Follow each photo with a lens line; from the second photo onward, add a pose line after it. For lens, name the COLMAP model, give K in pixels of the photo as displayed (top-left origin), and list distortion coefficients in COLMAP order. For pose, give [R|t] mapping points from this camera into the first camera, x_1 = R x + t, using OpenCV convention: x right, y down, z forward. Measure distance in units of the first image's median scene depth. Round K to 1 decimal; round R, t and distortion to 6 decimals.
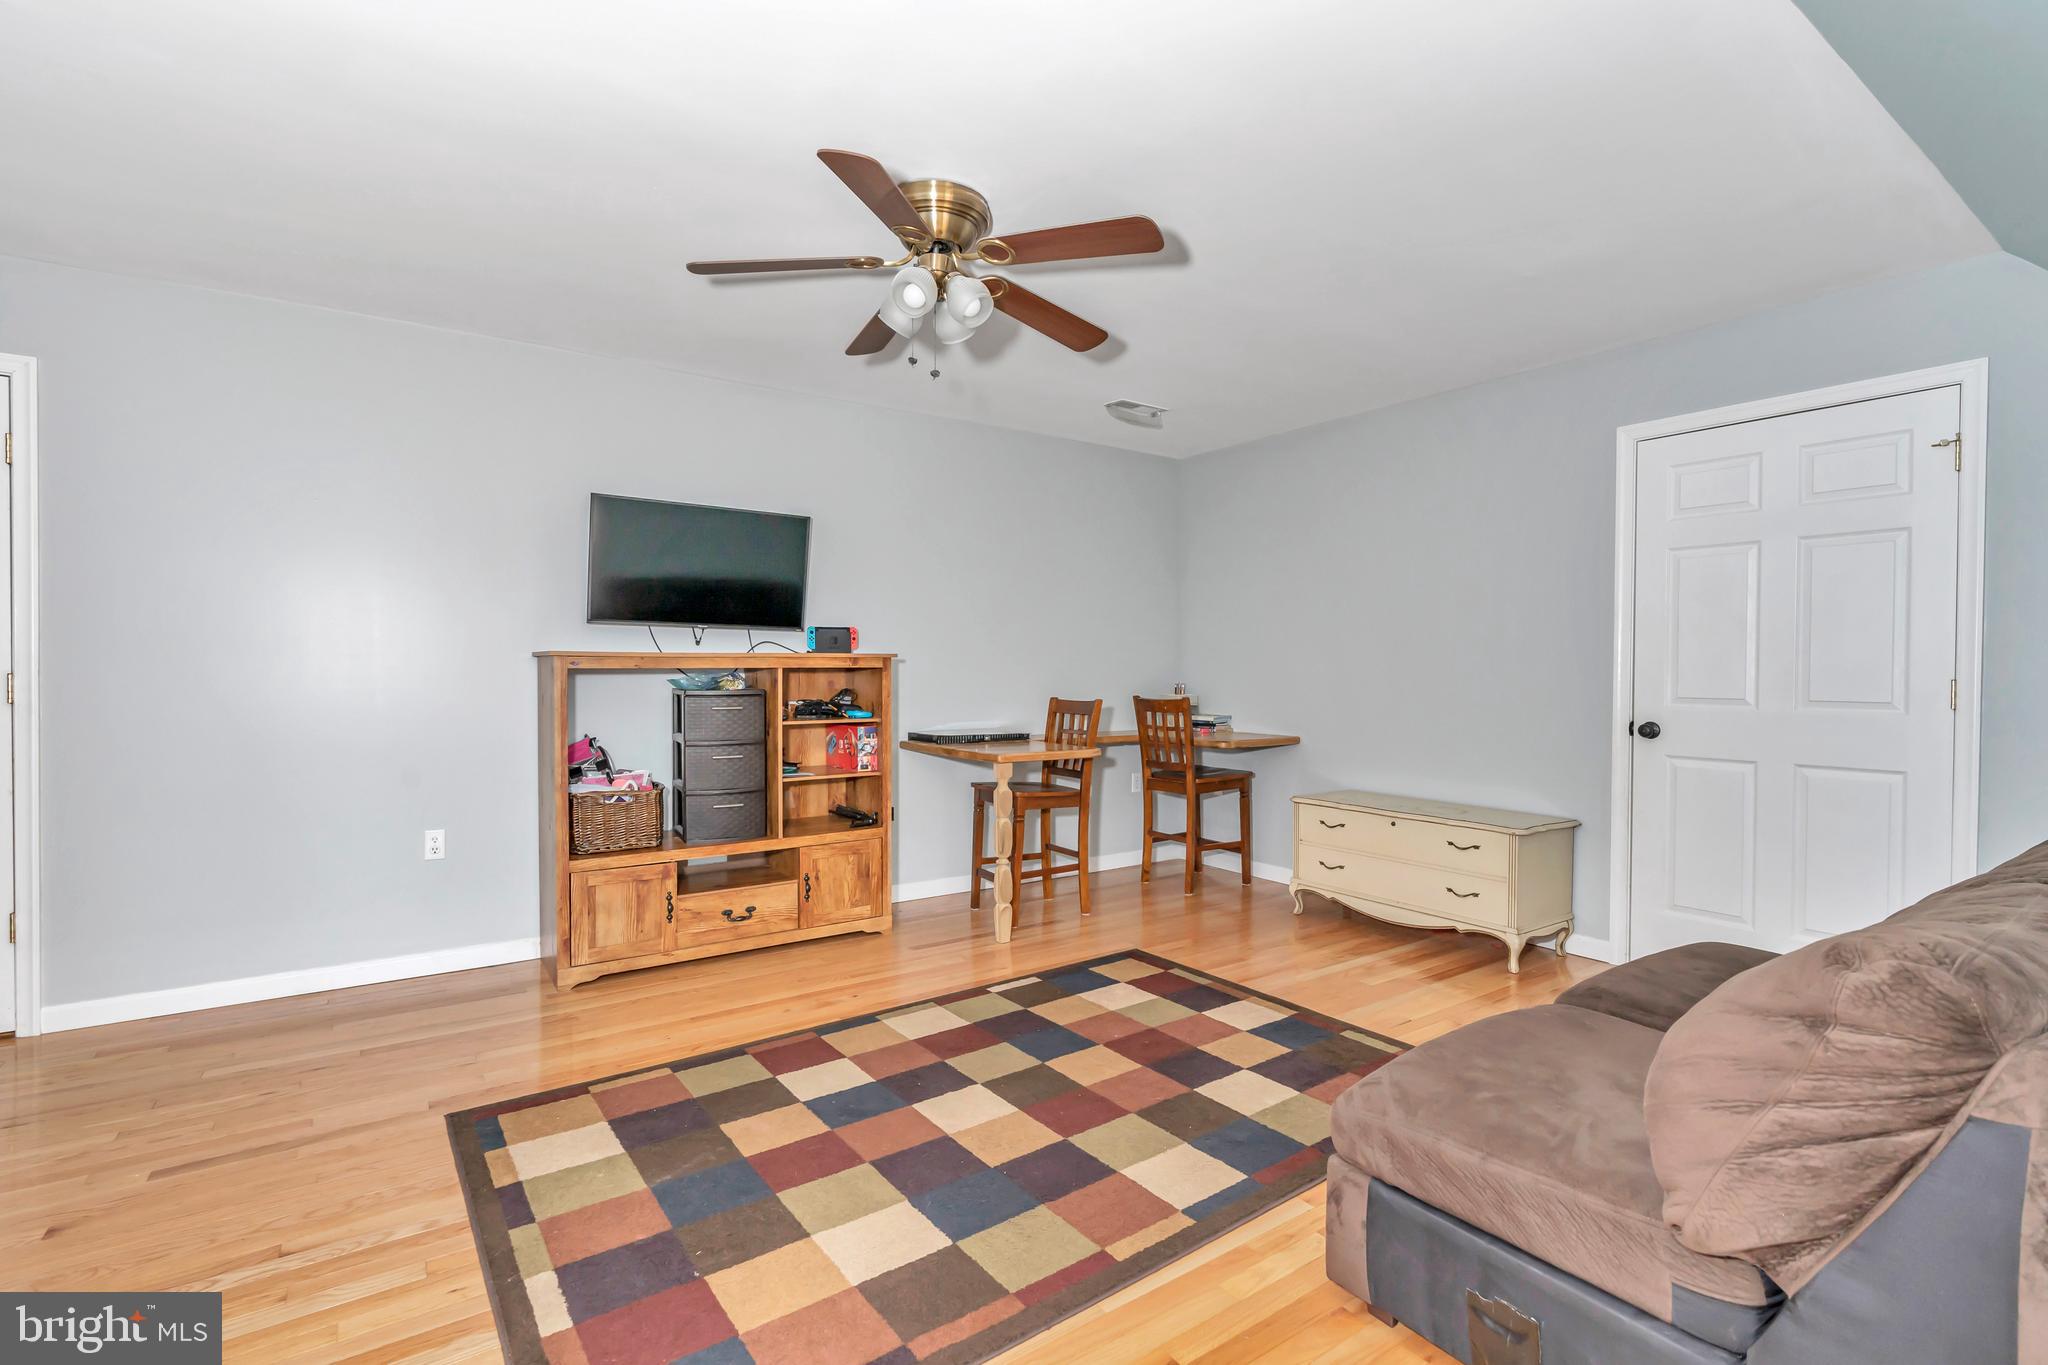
lens RADIAL K [[940.0, 0, 1023.1], [0, 940.0, 675.1], [0, 0, 1]] dist [-0.016629, 0.000059]
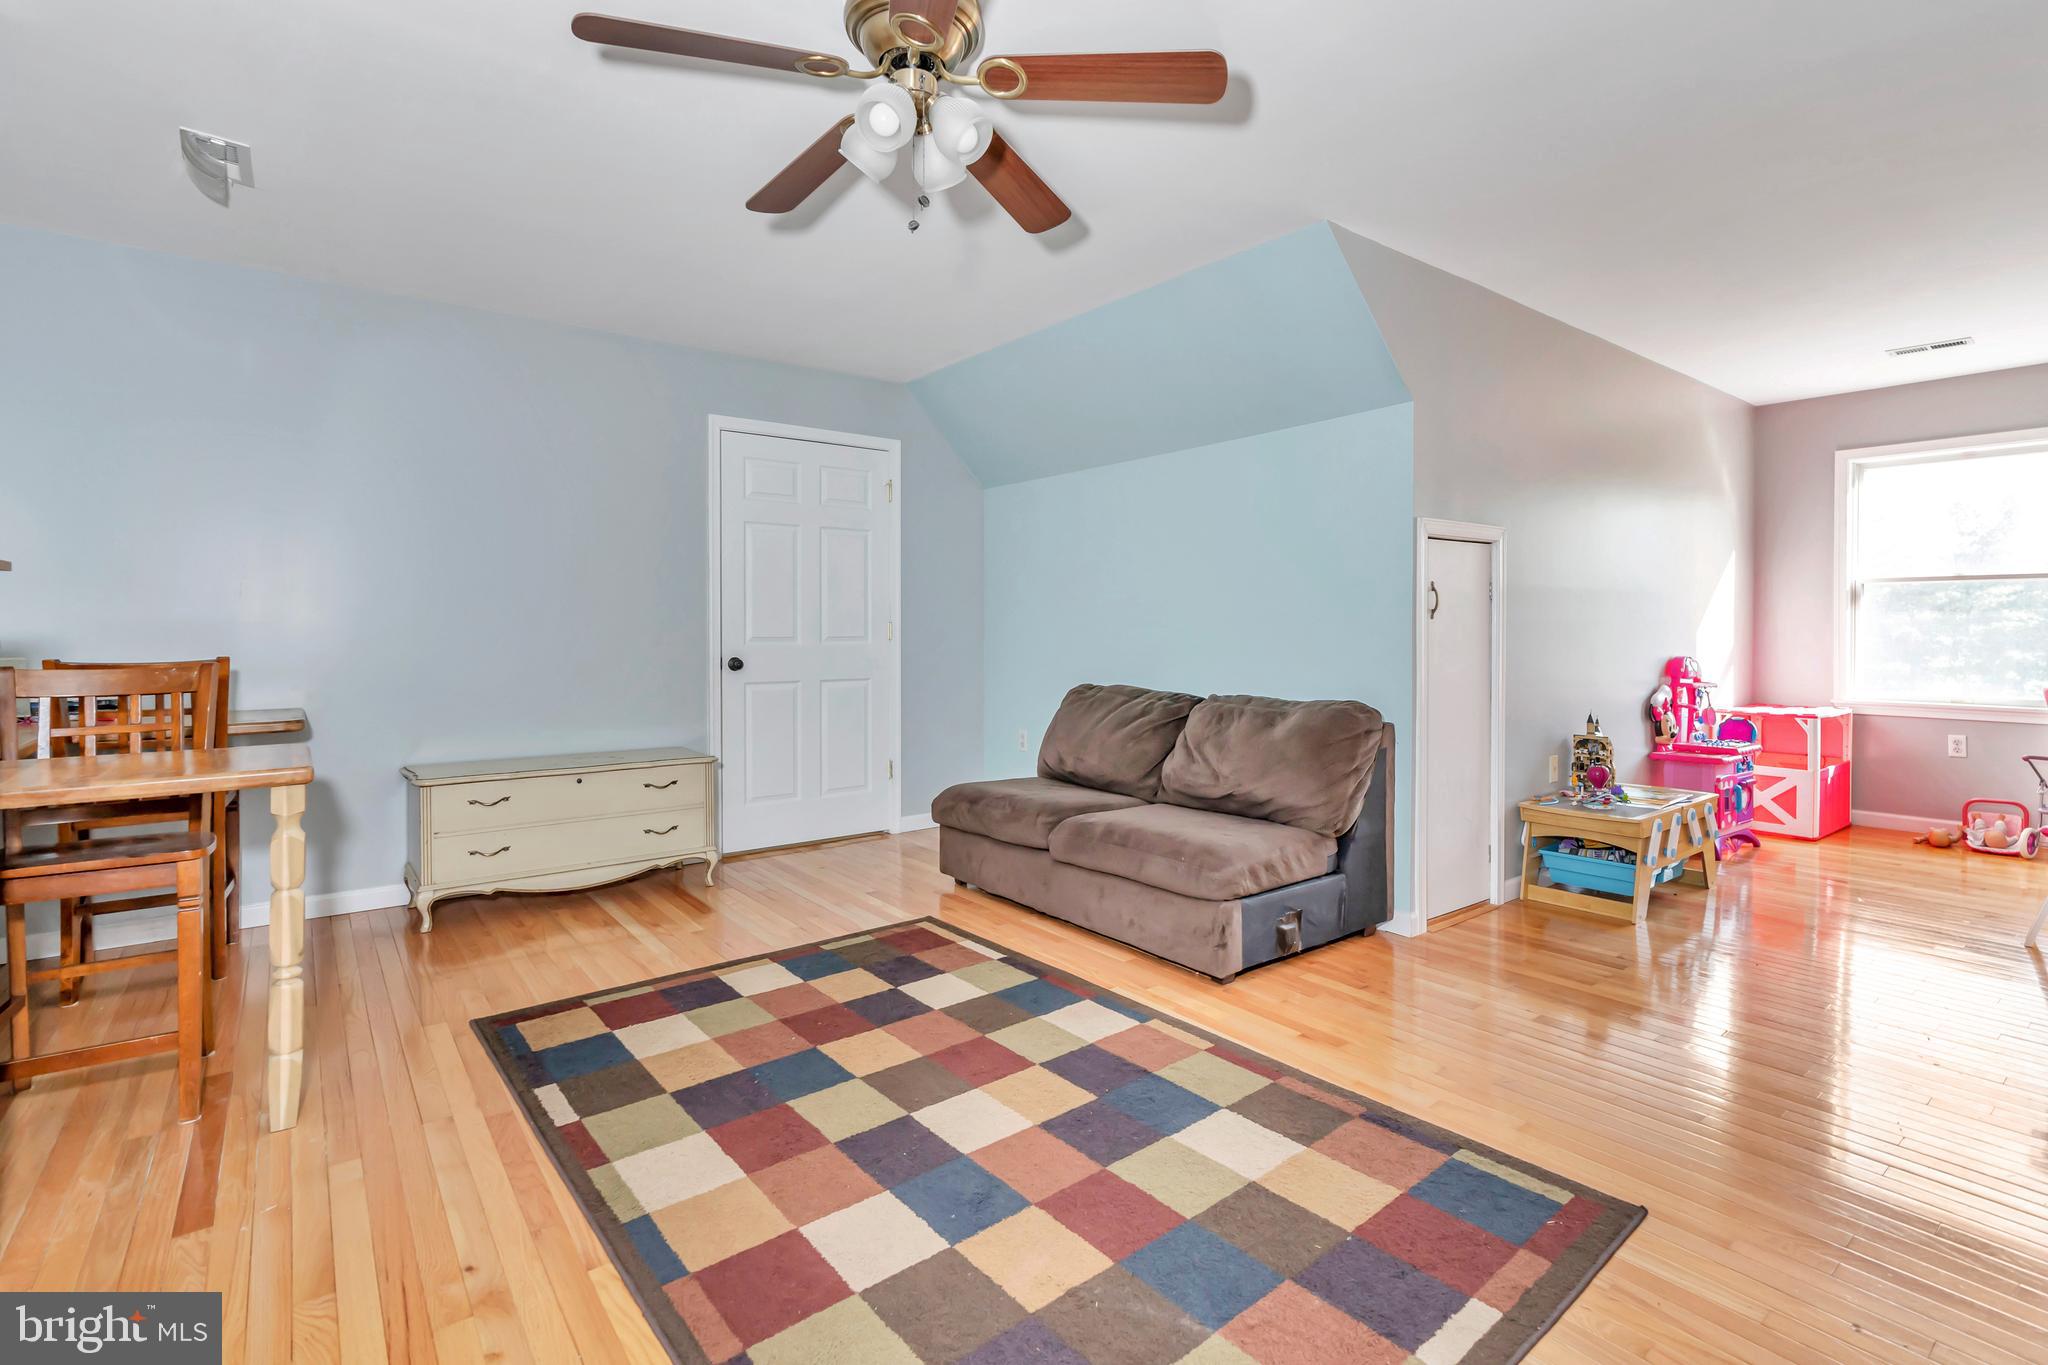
lens RADIAL K [[940.0, 0, 1055.3], [0, 940.0, 639.6], [0, 0, 1]] dist [-0.016629, 0.000059]
pose [[-0.069286, -0.021773, 0.997359, -0.737101], [0.003998, 0.999748, 0.022103, 0.000114], [-0.997589, 0.005519, -0.069181, 0.786113]]
